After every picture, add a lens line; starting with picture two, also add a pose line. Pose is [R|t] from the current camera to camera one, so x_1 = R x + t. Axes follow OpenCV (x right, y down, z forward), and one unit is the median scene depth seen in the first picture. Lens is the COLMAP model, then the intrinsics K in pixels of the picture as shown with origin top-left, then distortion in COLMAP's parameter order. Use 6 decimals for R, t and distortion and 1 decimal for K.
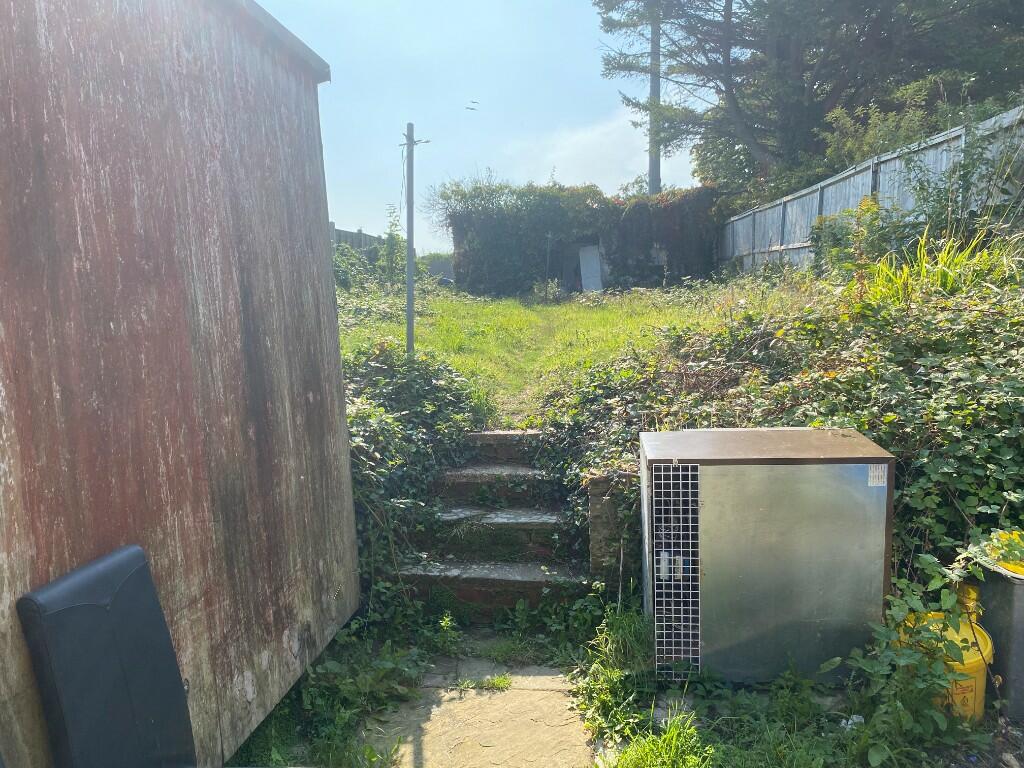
lens RADIAL K [[783.7, 0, 512.0], [0, 783.7, 384.0], [0, 0, 1]] dist [0.077027, -0.146480]
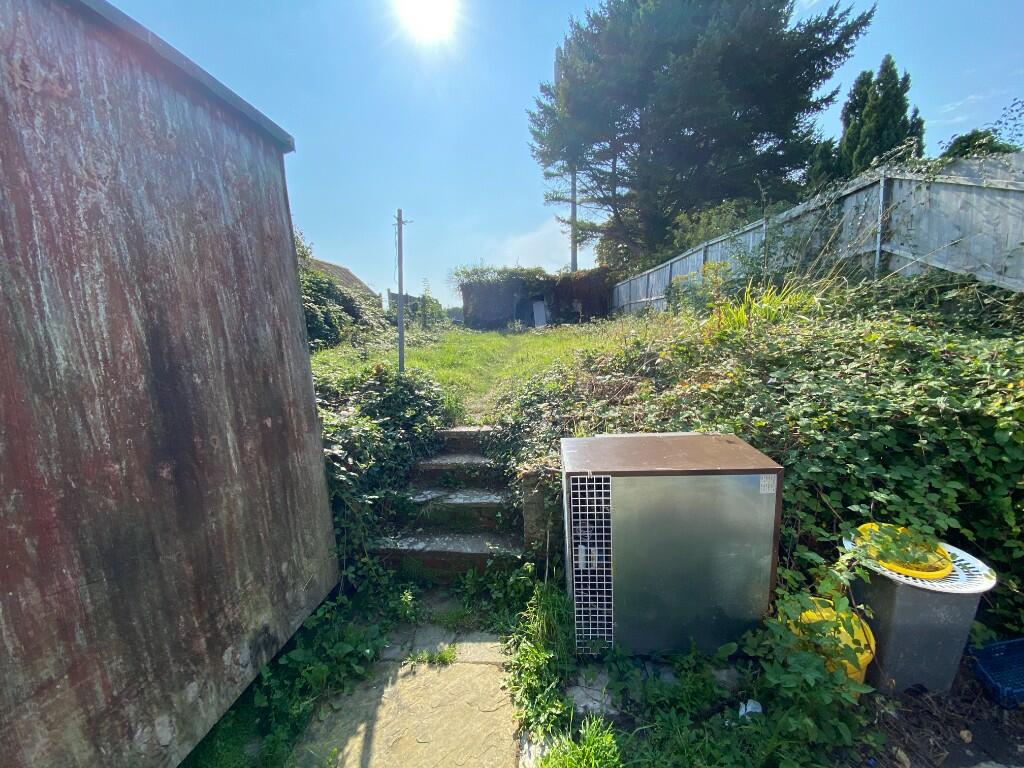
lens RADIAL K [[412.9, 0, 512.0], [0, 412.9, 384.0], [0, 0, 1]] dist [0.044719, -0.039670]
pose [[0.999537, -0.019041, 0.023722, 0.071388], [0.018583, 0.999639, 0.019410, -0.038596], [-0.024083, -0.018960, 0.999530, 0.347750]]
